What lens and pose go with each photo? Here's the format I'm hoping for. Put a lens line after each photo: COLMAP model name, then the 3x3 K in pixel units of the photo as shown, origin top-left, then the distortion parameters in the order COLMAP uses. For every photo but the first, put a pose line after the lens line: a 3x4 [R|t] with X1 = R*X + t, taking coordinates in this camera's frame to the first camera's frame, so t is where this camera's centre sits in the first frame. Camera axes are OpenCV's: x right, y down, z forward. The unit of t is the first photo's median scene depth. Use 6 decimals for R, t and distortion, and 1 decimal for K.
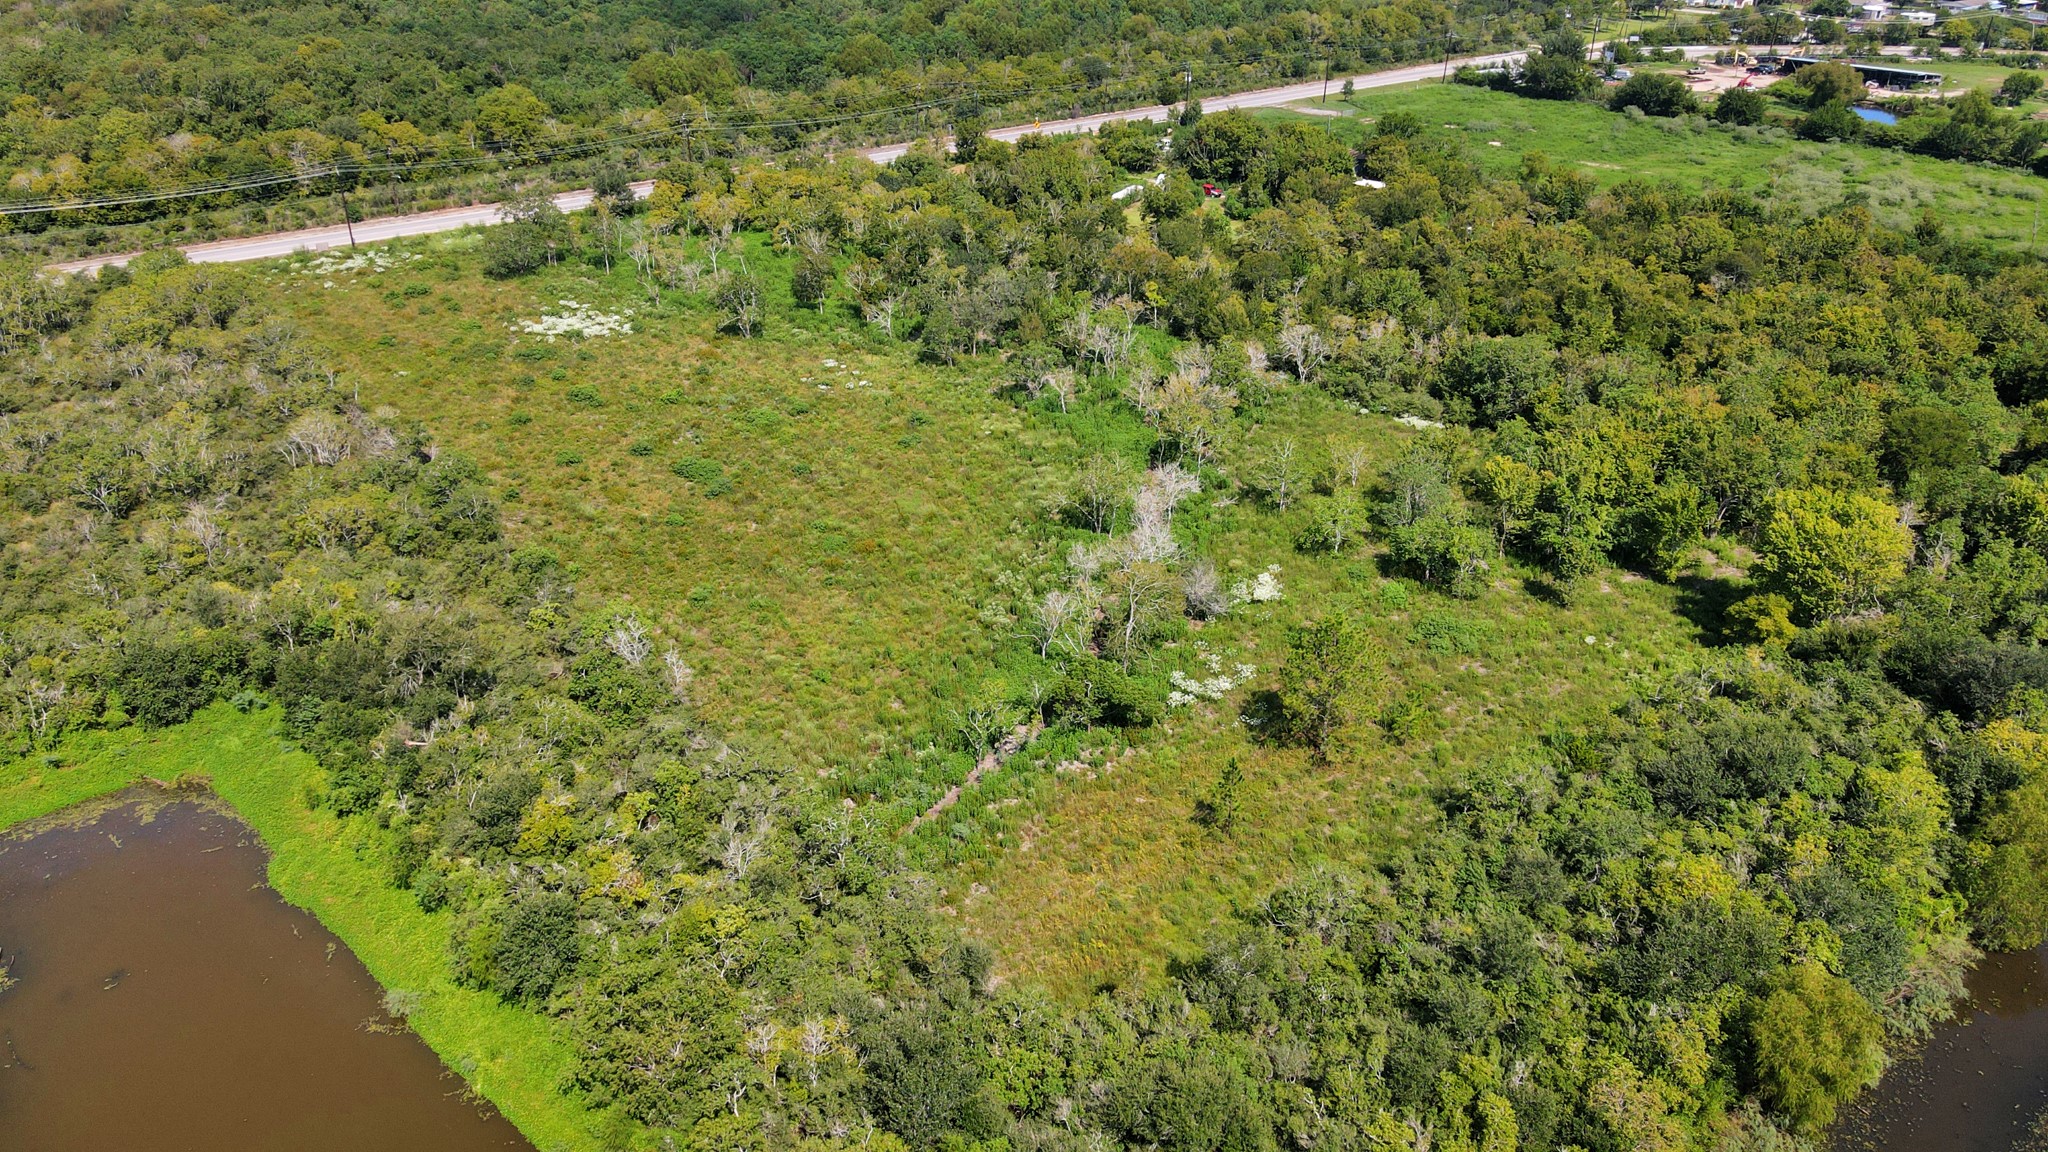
lens RADIAL K [[1497.6, 0, 1022.4], [0, 1497.6, 573.1], [0, 0, 1]] dist [0.012708, 0.007948]
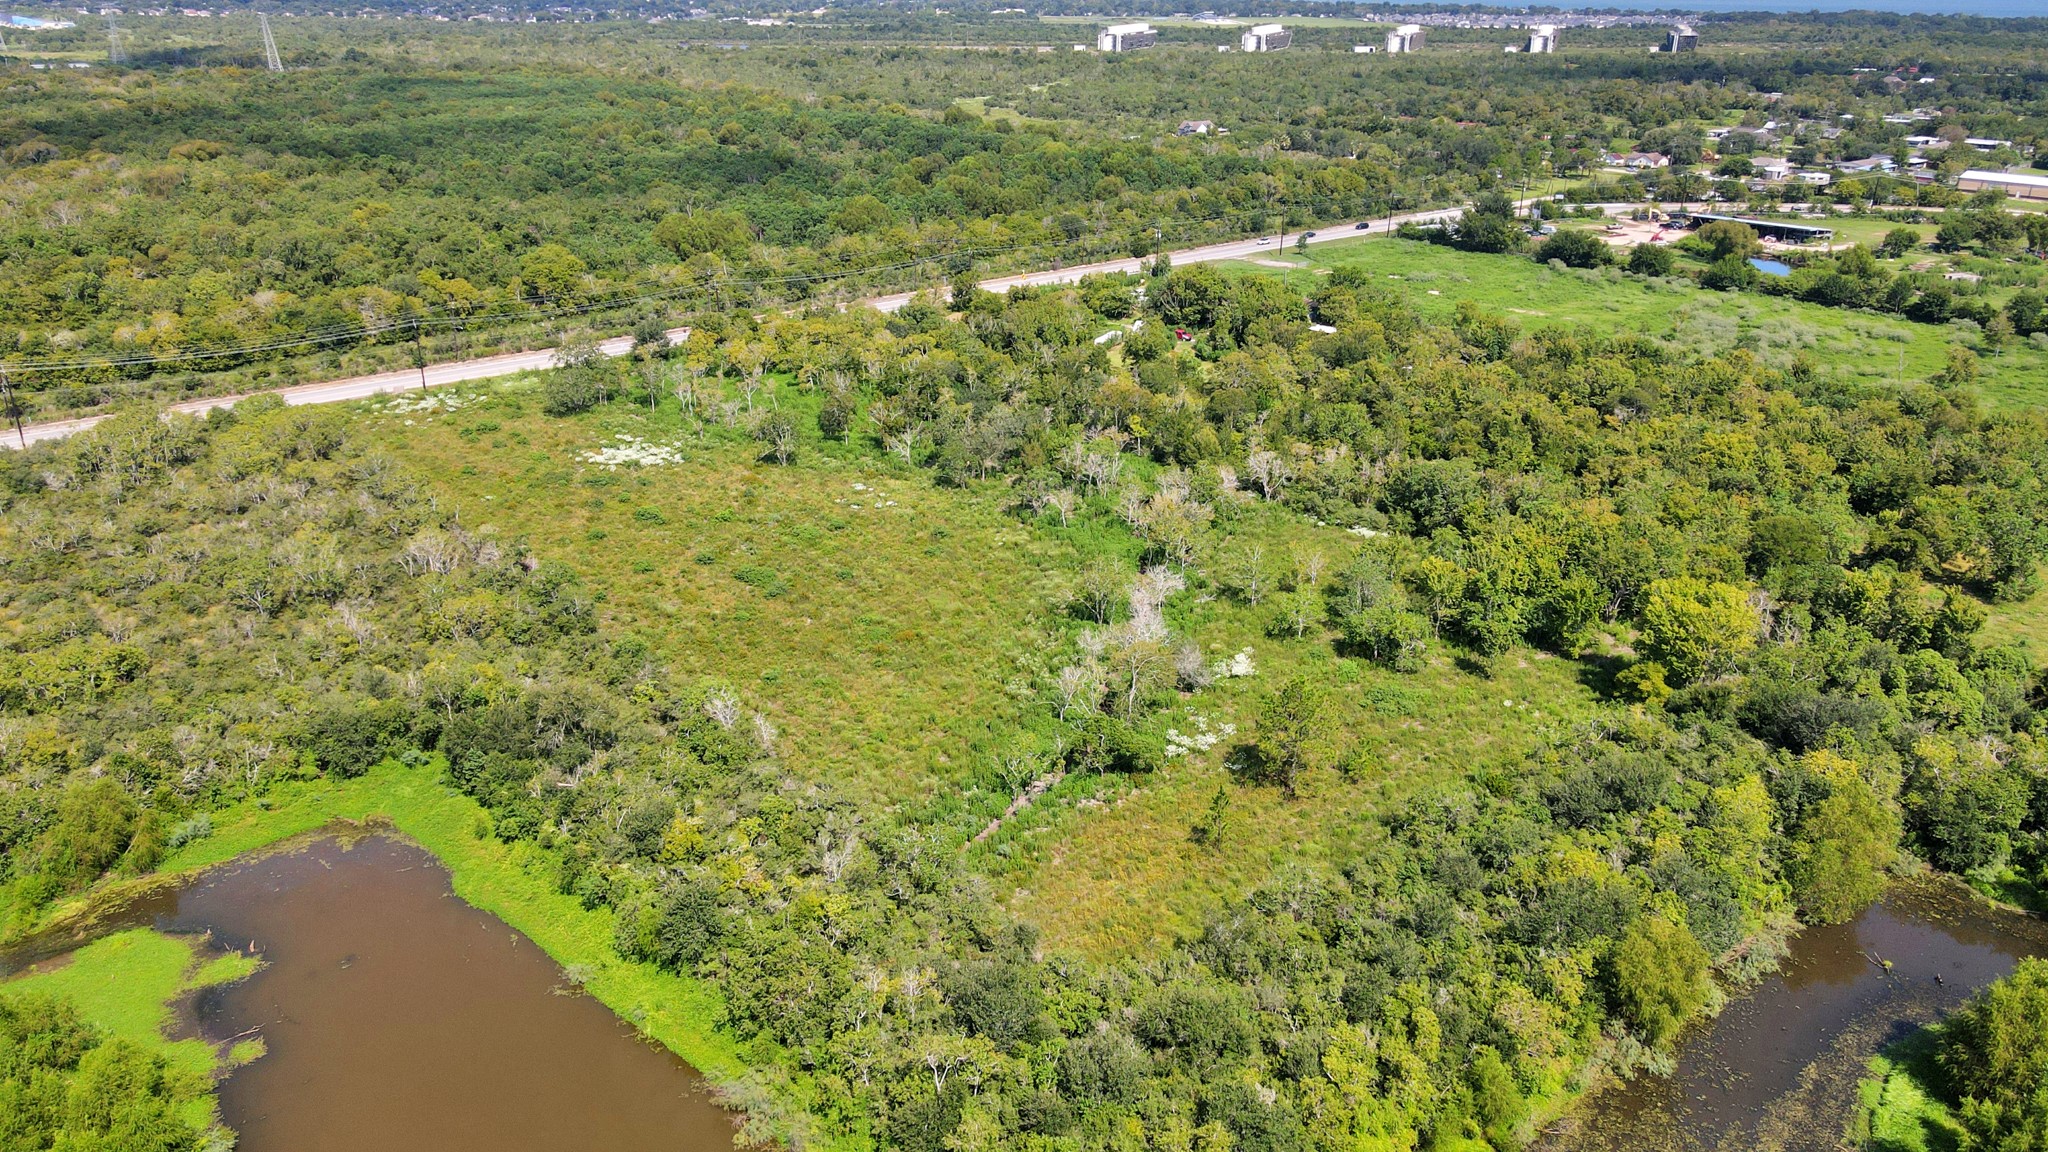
lens RADIAL K [[1496.0, 0, 1020.8], [0, 1496.0, 582.5], [0, 0, 1]] dist [-0.008521, 0.048834]
pose [[0.999762, -0.007614, 0.020462, -0.028750], [0.009267, 0.996593, -0.081958, 0.029341], [-0.019768, 0.082128, 0.996426, -0.145127]]
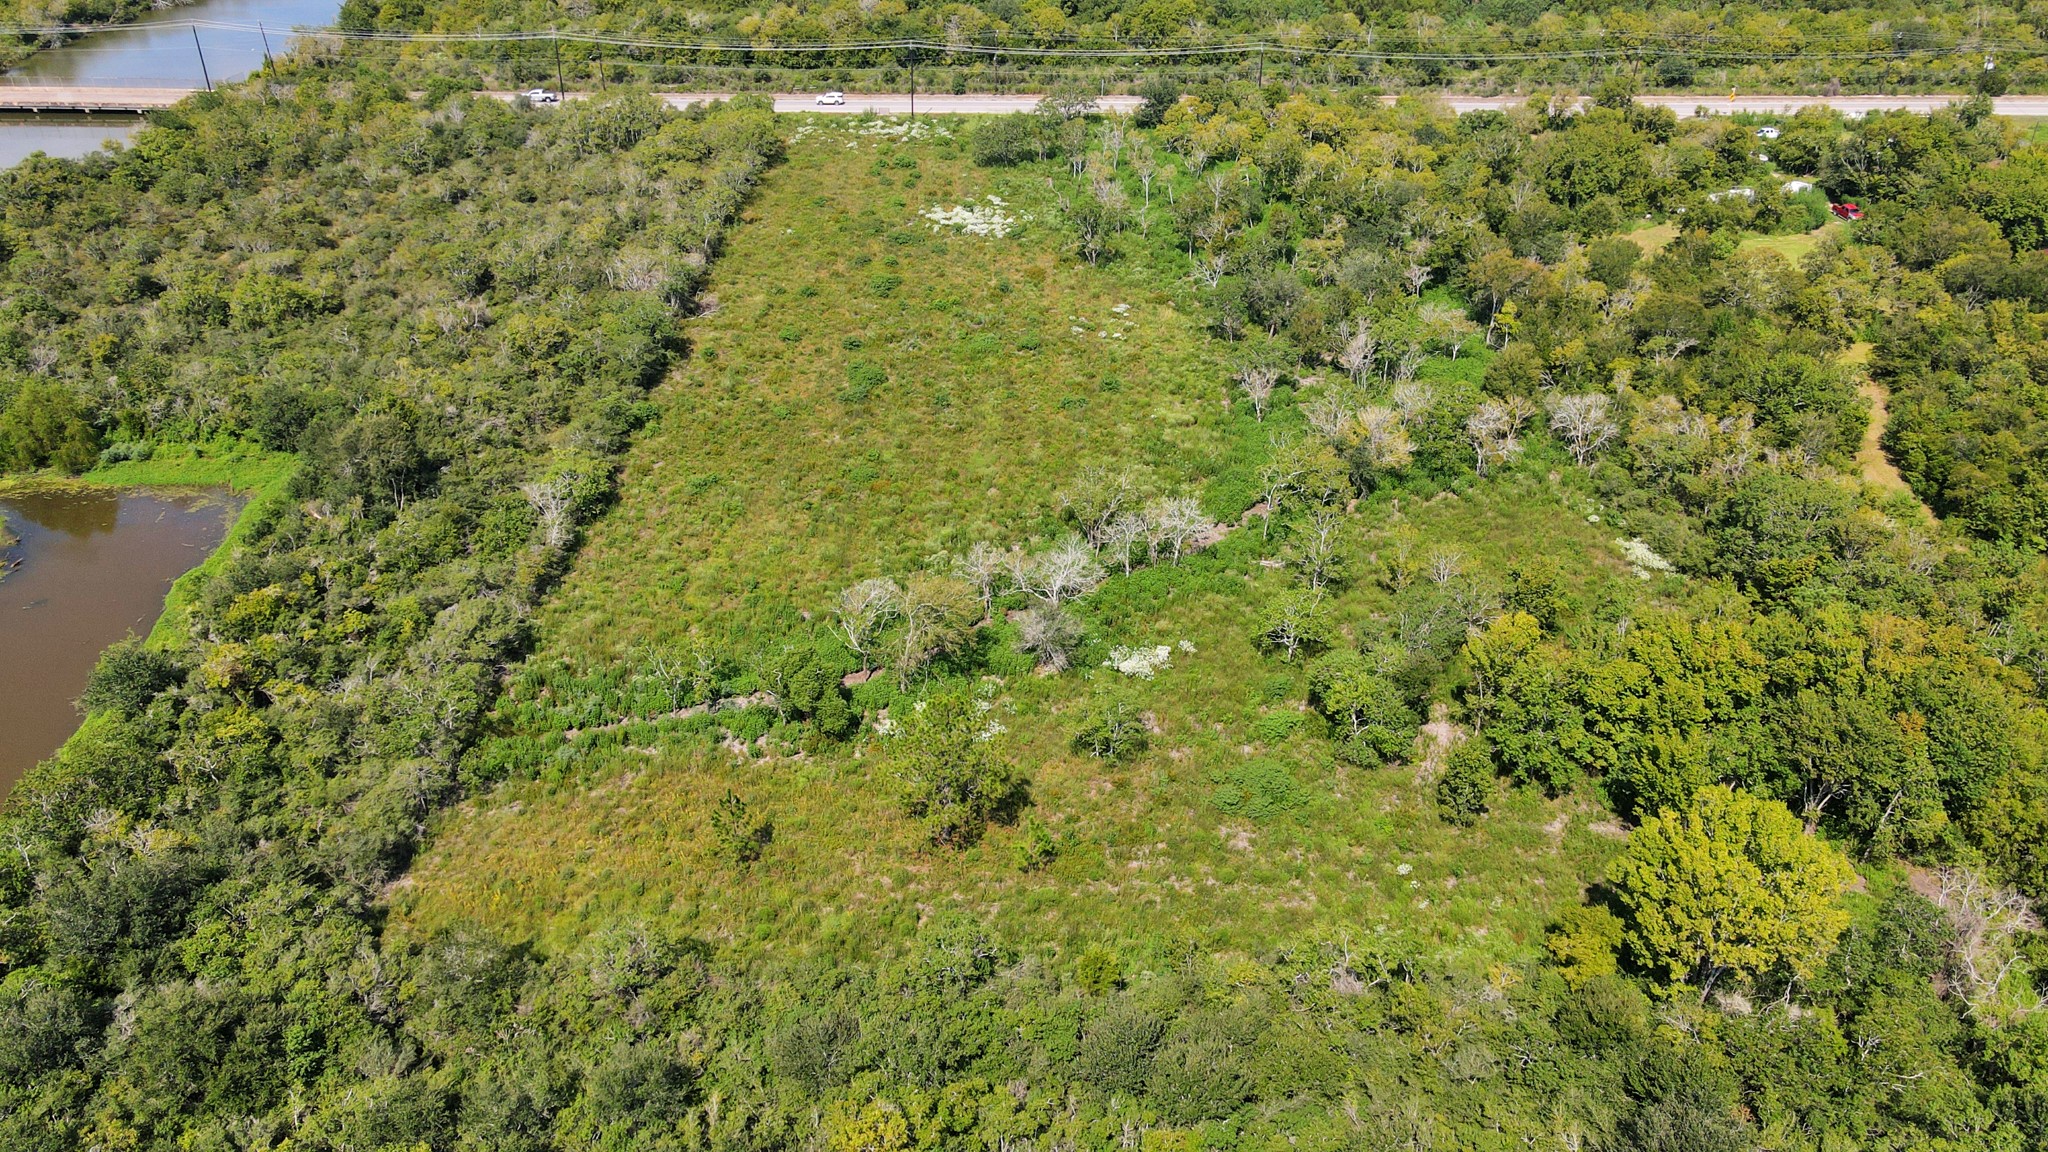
lens RADIAL K [[1497.0, 0, 1020.5], [0, 1497.0, 571.7], [0, 0, 1]] dist [0.011163, 0.010143]
pose [[0.780338, 0.318331, -0.538274, 0.406442], [-0.284707, 0.947210, 0.147431, -0.106528], [0.556790, 0.038204, 0.829774, 0.176078]]
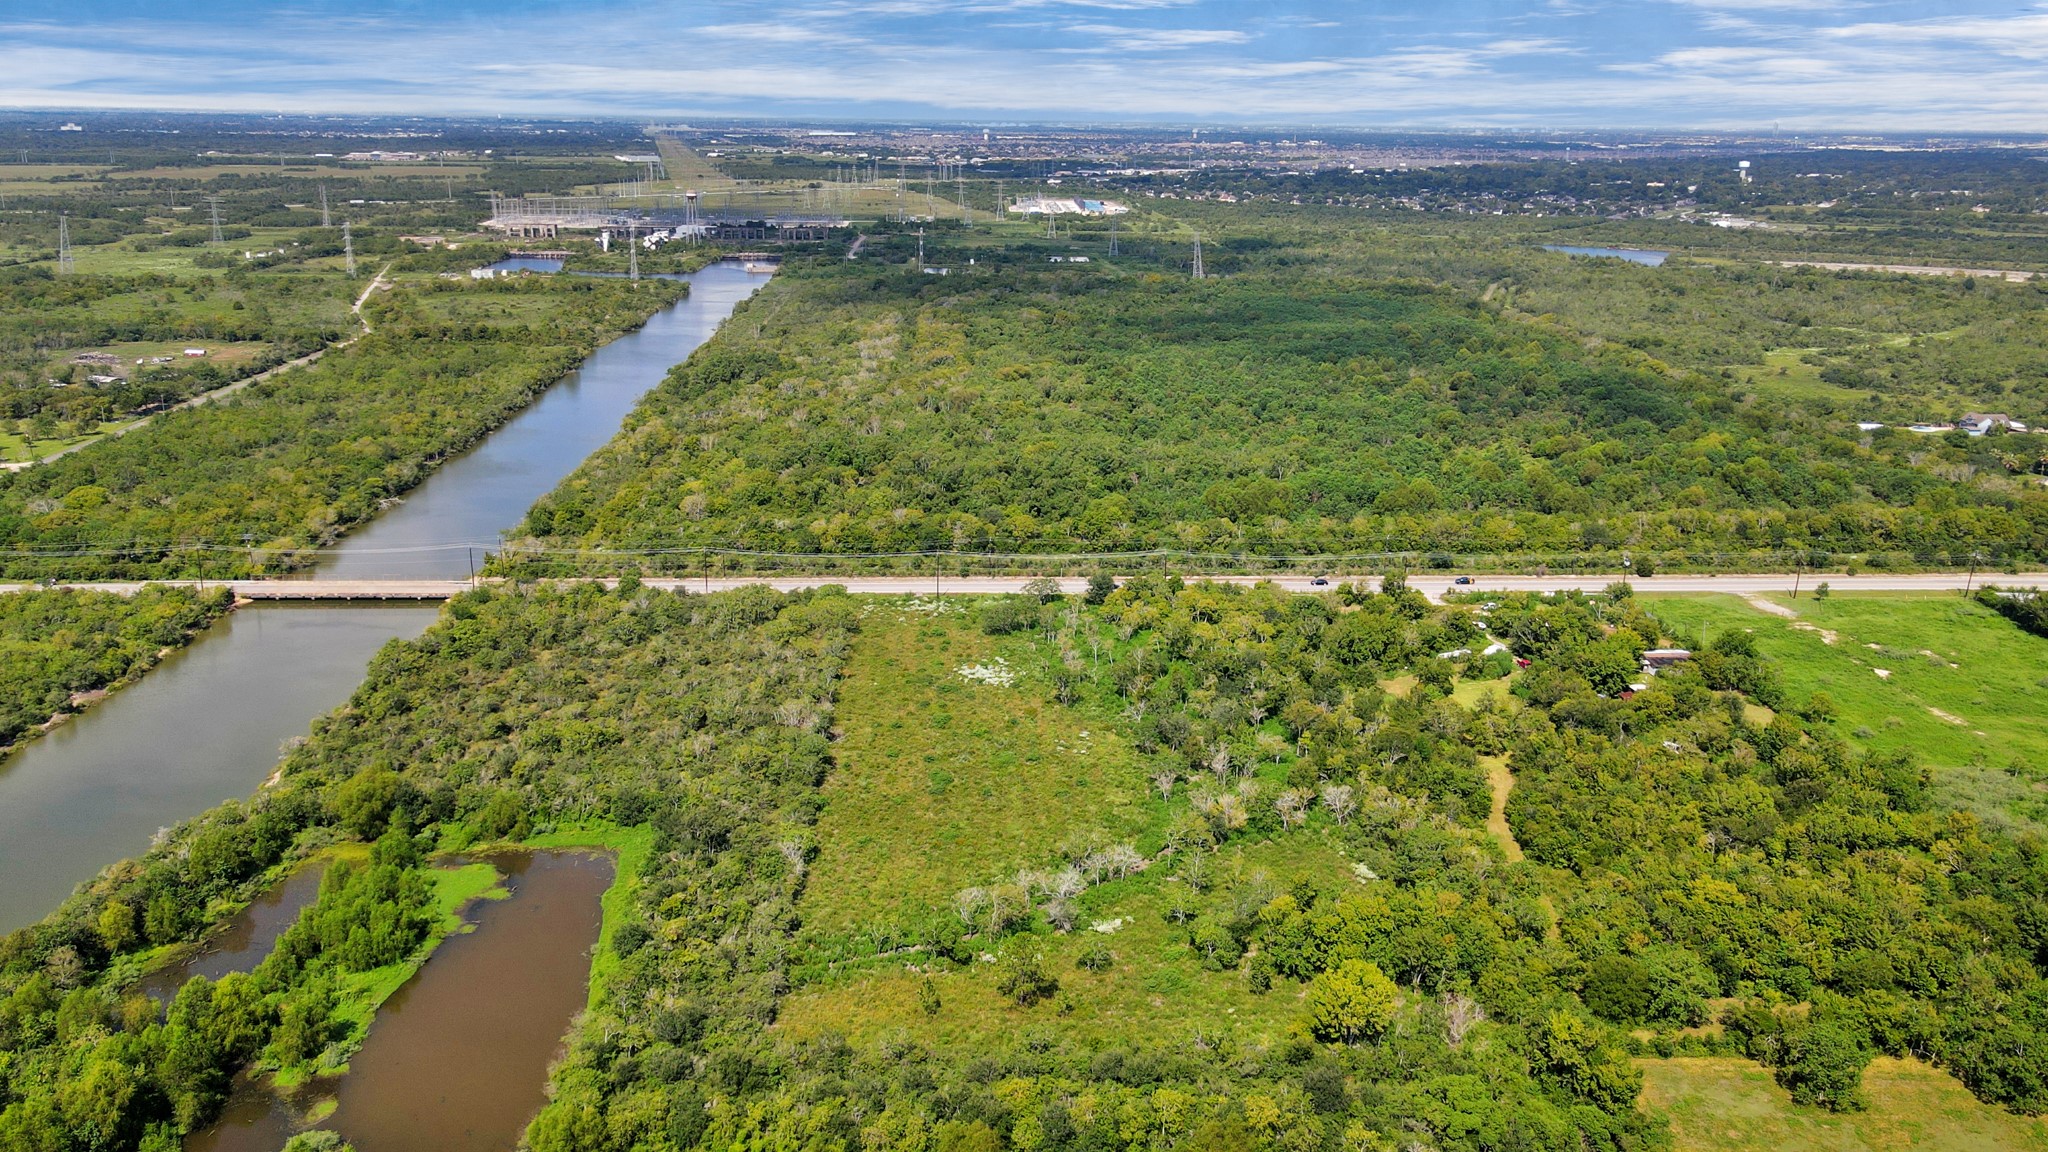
lens RADIAL K [[1504.9, 0, 1024.0], [0, 1504.9, 576.0], [0, 0, 1]] dist [-0.029542, 0.110077]
pose [[0.808000, 0.177539, -0.561797, 0.725070], [-0.275160, 0.956855, -0.093362, -0.138037], [0.520983, 0.230020, 0.821990, -0.424396]]
